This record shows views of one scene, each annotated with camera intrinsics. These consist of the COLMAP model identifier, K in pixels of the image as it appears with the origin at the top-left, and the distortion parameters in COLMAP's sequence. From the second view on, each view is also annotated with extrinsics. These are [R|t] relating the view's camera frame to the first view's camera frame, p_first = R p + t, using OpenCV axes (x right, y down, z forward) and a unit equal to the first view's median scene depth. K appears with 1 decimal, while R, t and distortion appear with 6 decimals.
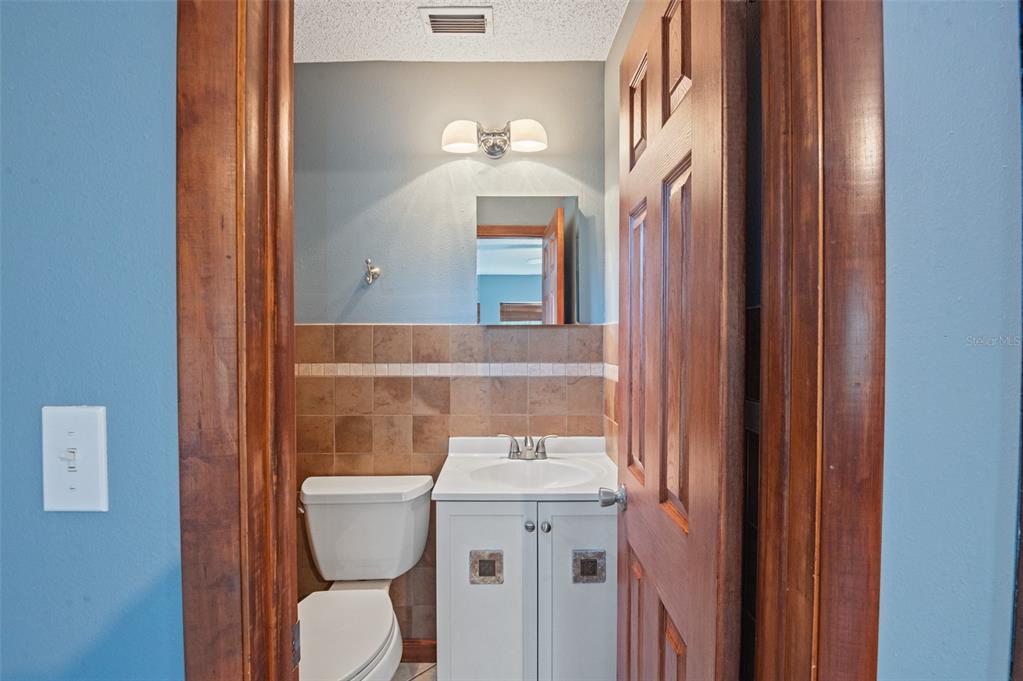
lens RADIAL K [[476.9, 0, 506.3], [0, 476.9, 334.1], [0, 0, 1]] dist [-0.000710, -0.012006]
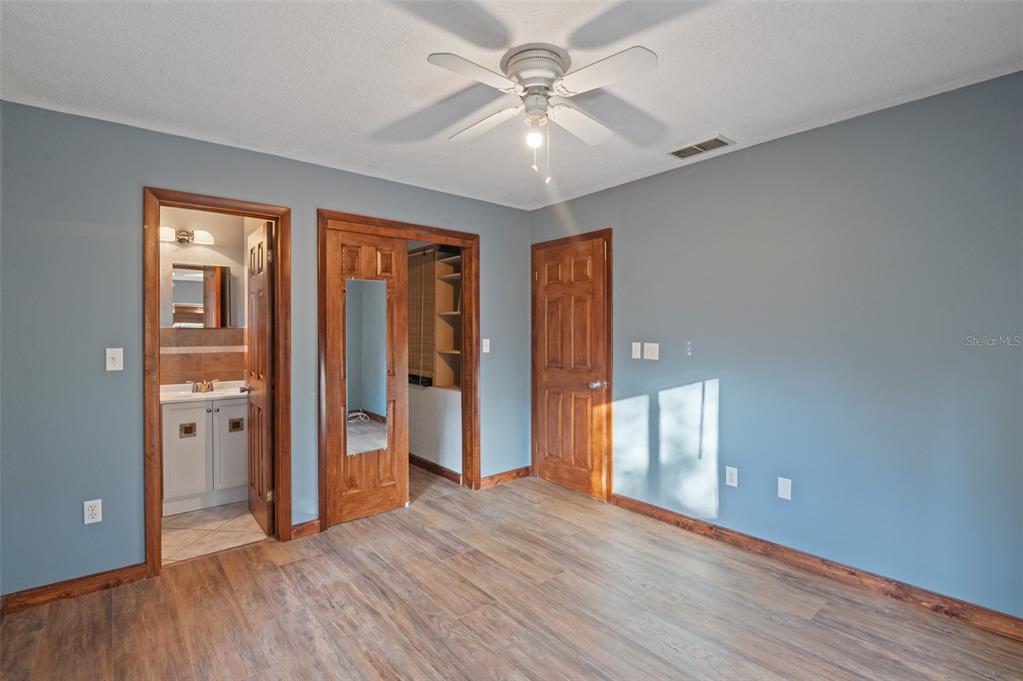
lens RADIAL K [[476.9, 0, 506.3], [0, 476.9, 334.1], [0, 0, 1]] dist [-0.000710, -0.012006]
pose [[0.772197, 0.000126, 0.635383, -0.252435], [-0.003498, 0.999986, 0.004053, -0.005362], [-0.635373, -0.005353, 0.772186, -1.447466]]
